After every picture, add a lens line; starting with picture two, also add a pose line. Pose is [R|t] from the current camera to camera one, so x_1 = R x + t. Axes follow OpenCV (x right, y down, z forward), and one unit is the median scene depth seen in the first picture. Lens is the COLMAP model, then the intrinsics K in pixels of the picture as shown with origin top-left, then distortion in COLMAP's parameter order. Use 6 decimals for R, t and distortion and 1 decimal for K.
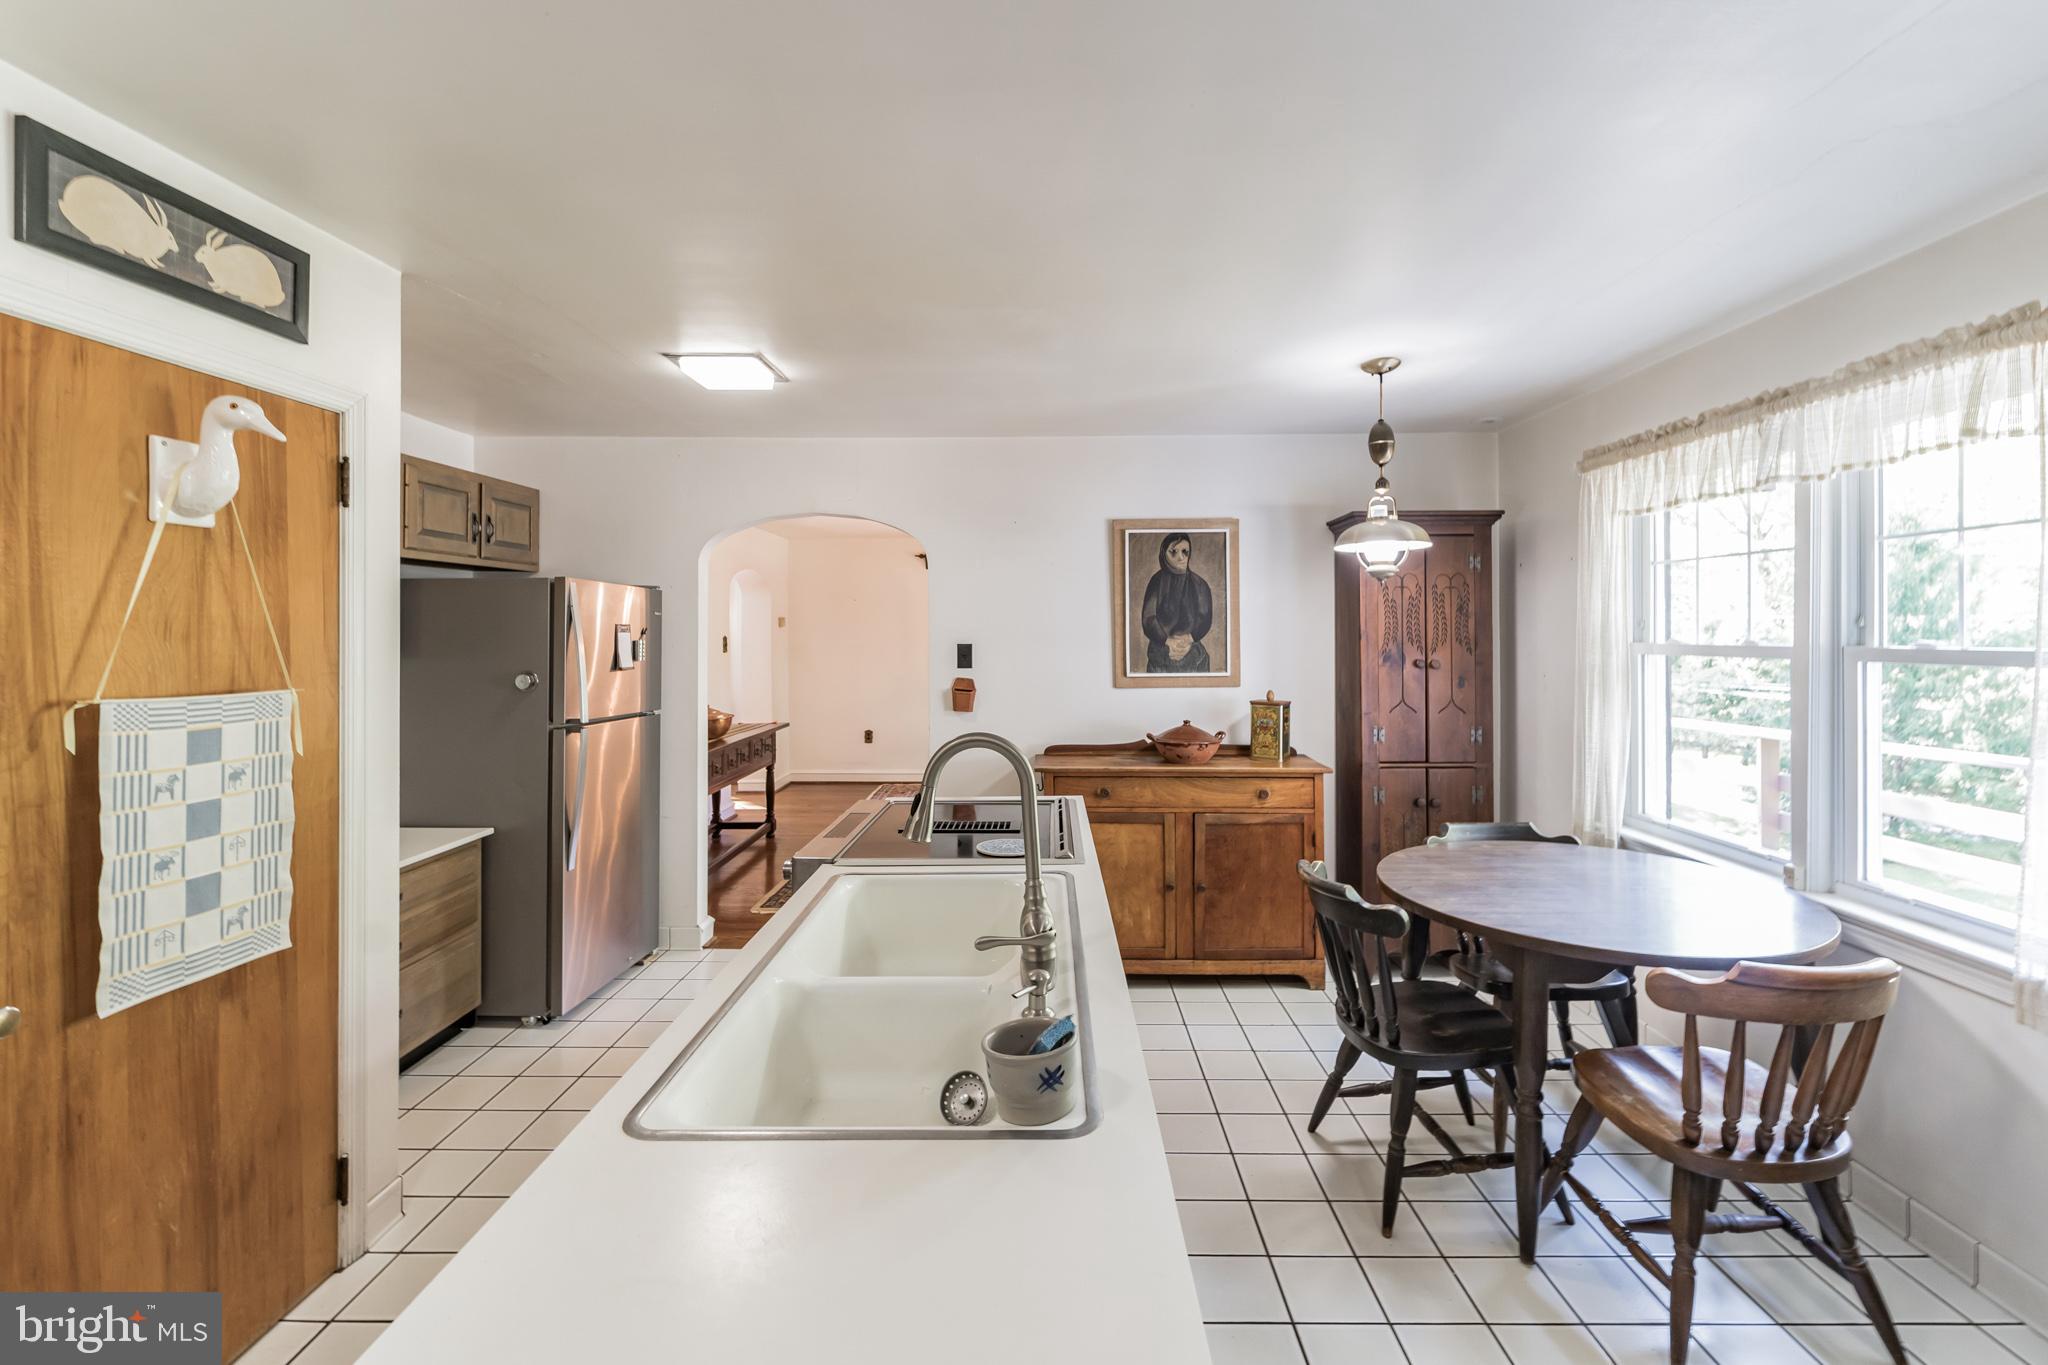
lens RADIAL K [[897.1, 0, 1032.3], [0, 897.1, 630.6], [0, 0, 1]] dist [-0.000404, -0.000413]
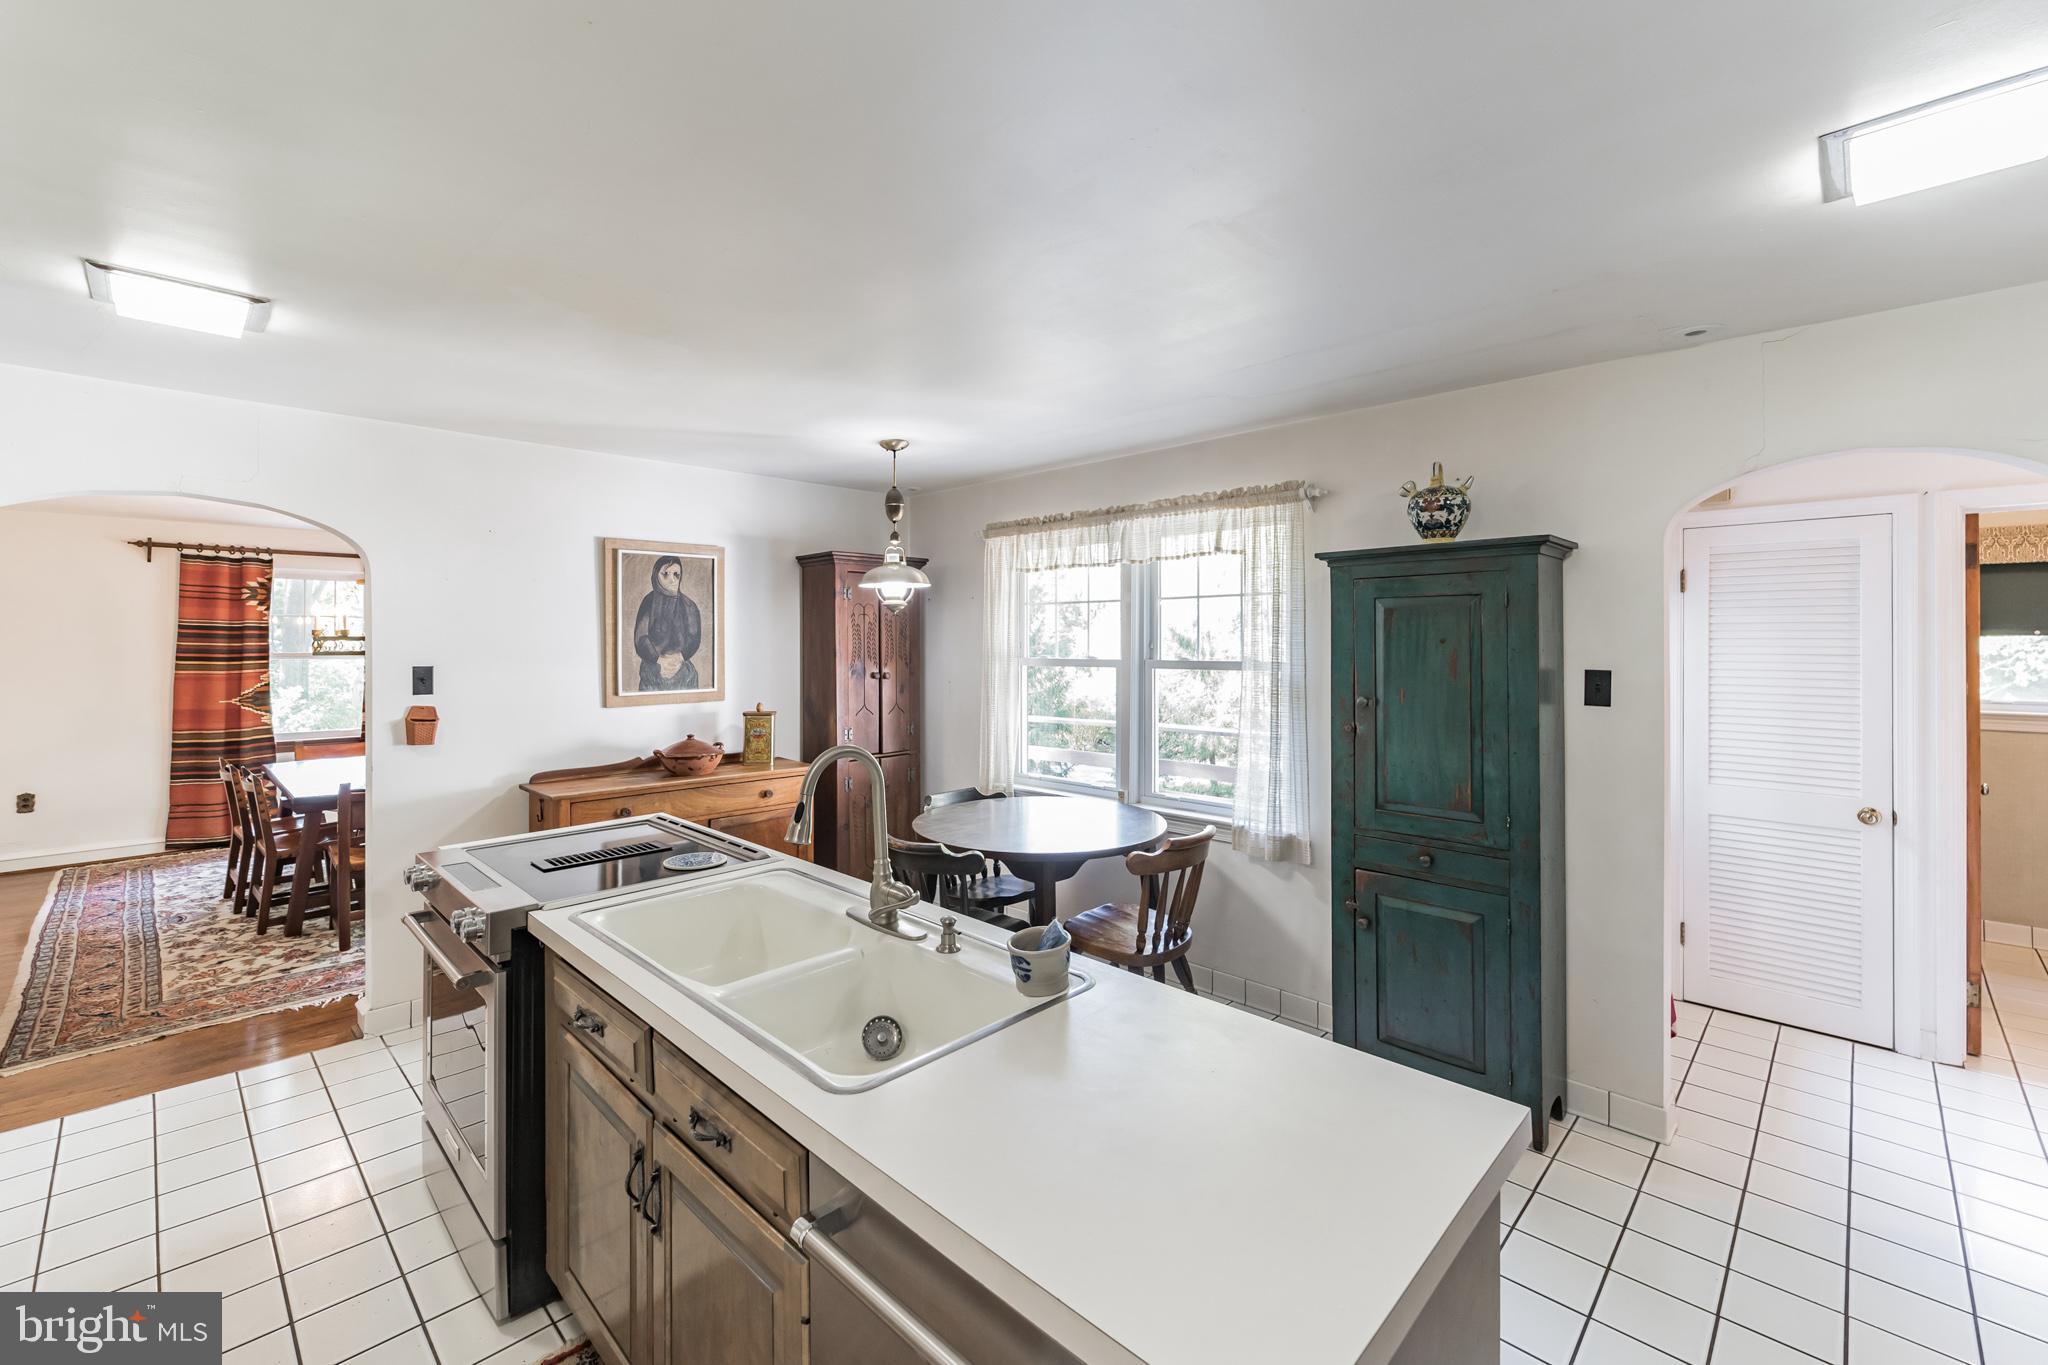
lens RADIAL K [[863.5, 0, 1024.3], [0, 863.5, 633.9], [0, 0, 1]] dist [0.001330, 0.000146]
pose [[0.692492, 0.008011, 0.721381, -0.374226], [-0.001525, 0.999952, -0.009641, -0.012582], [-0.721424, 0.005576, 0.692472, 0.007772]]
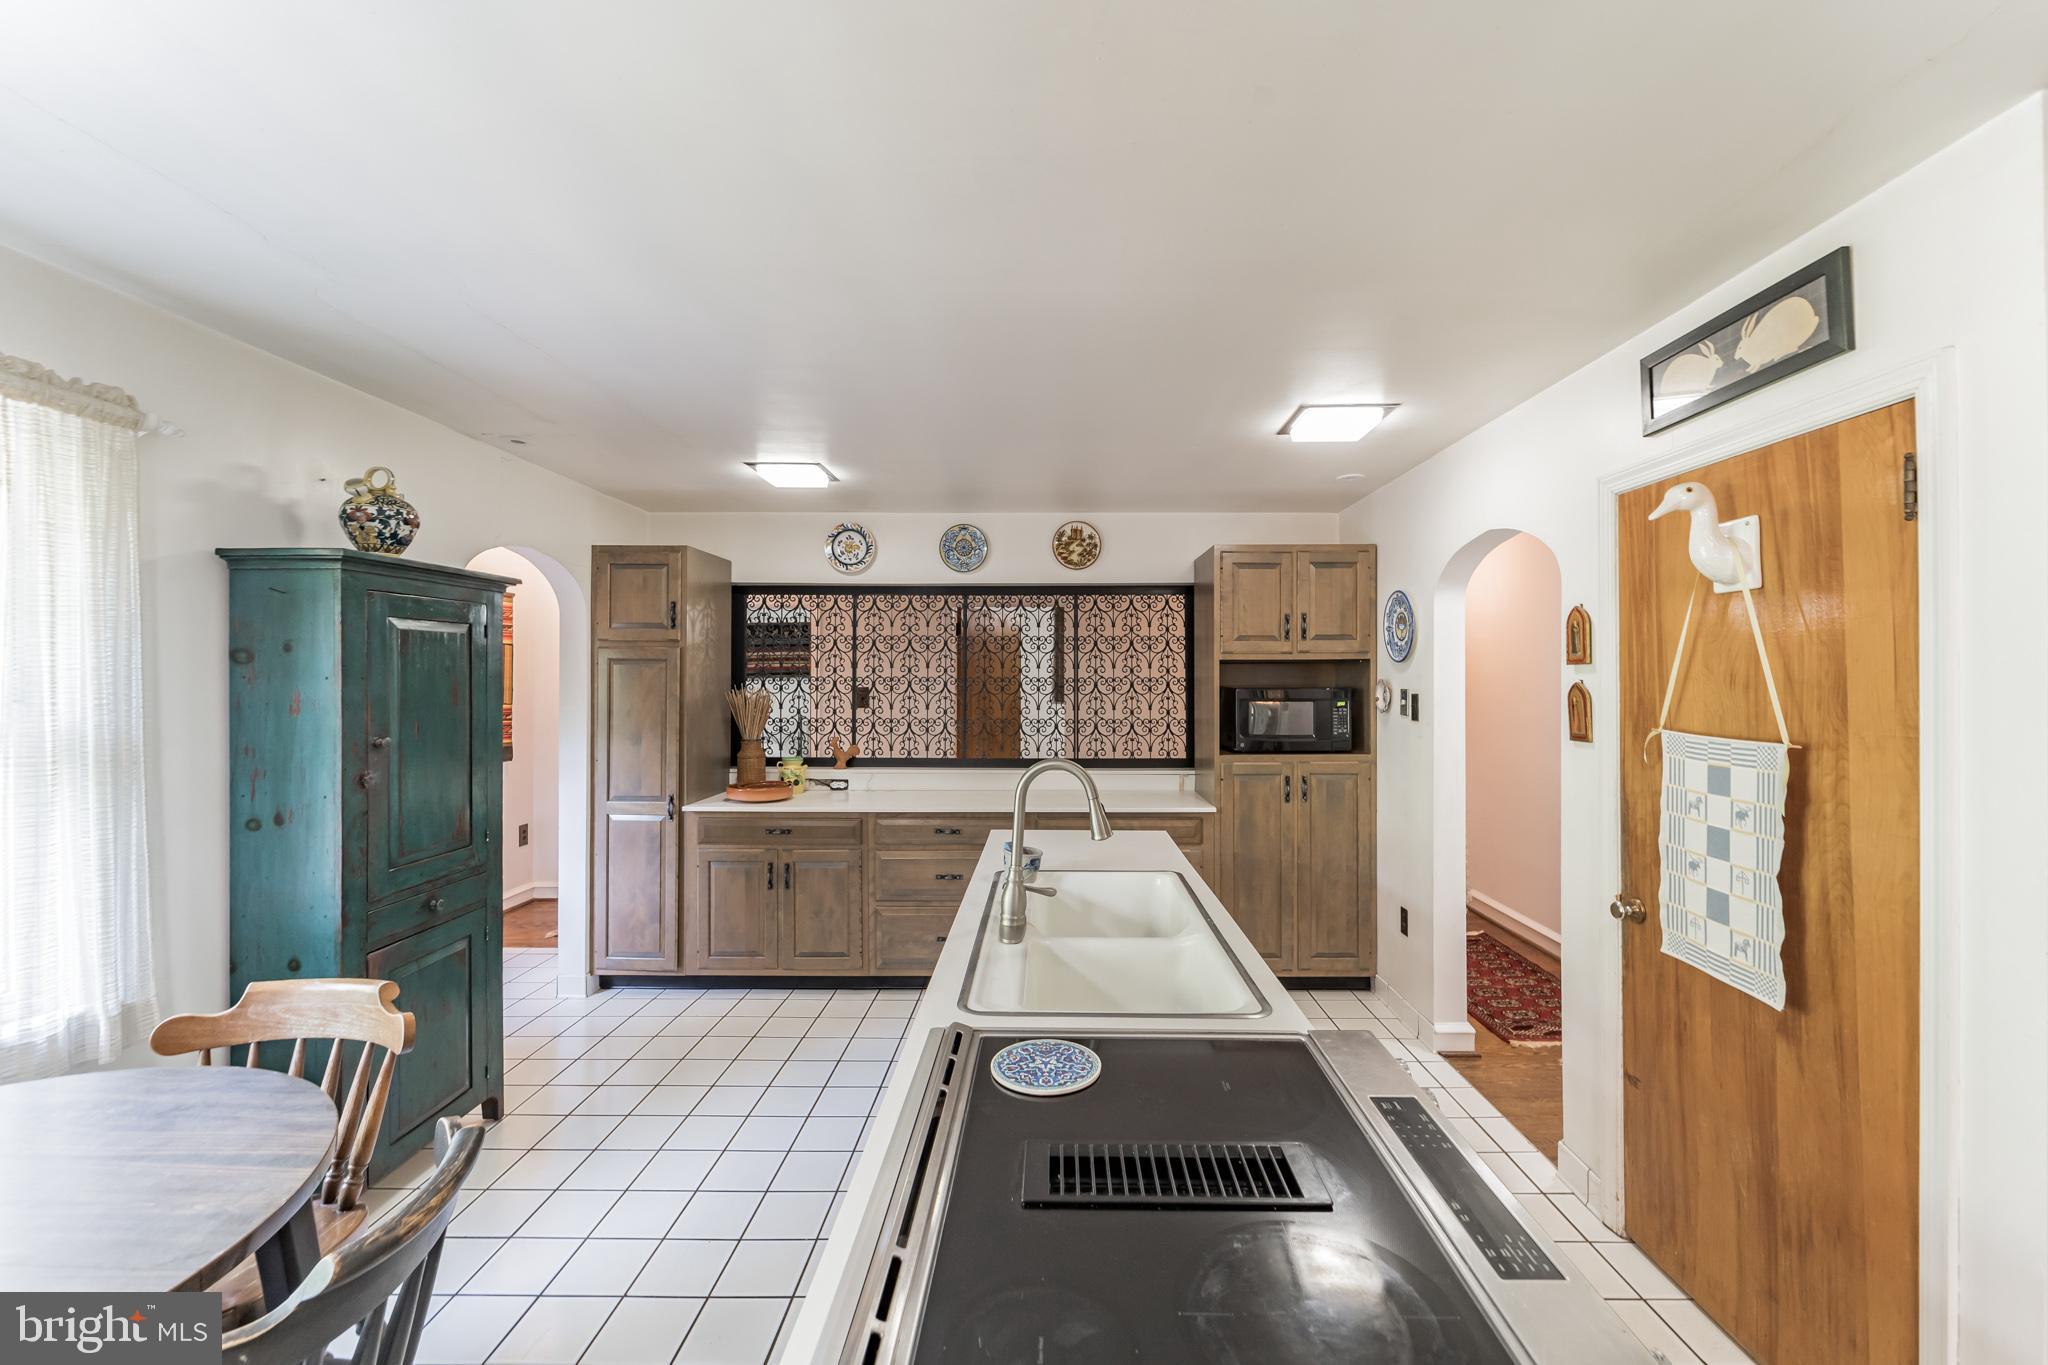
lens RADIAL K [[826.5, 0, 1030.4], [0, 826.5, 674.2], [0, 0, 1]] dist [-0.000071, -0.000015]
pose [[-0.999966, 0.002774, 0.007703, -0.019138], [0.002770, 0.999996, -0.000467, -0.006665], [-0.007704, -0.000446, -0.999970, 1.160865]]
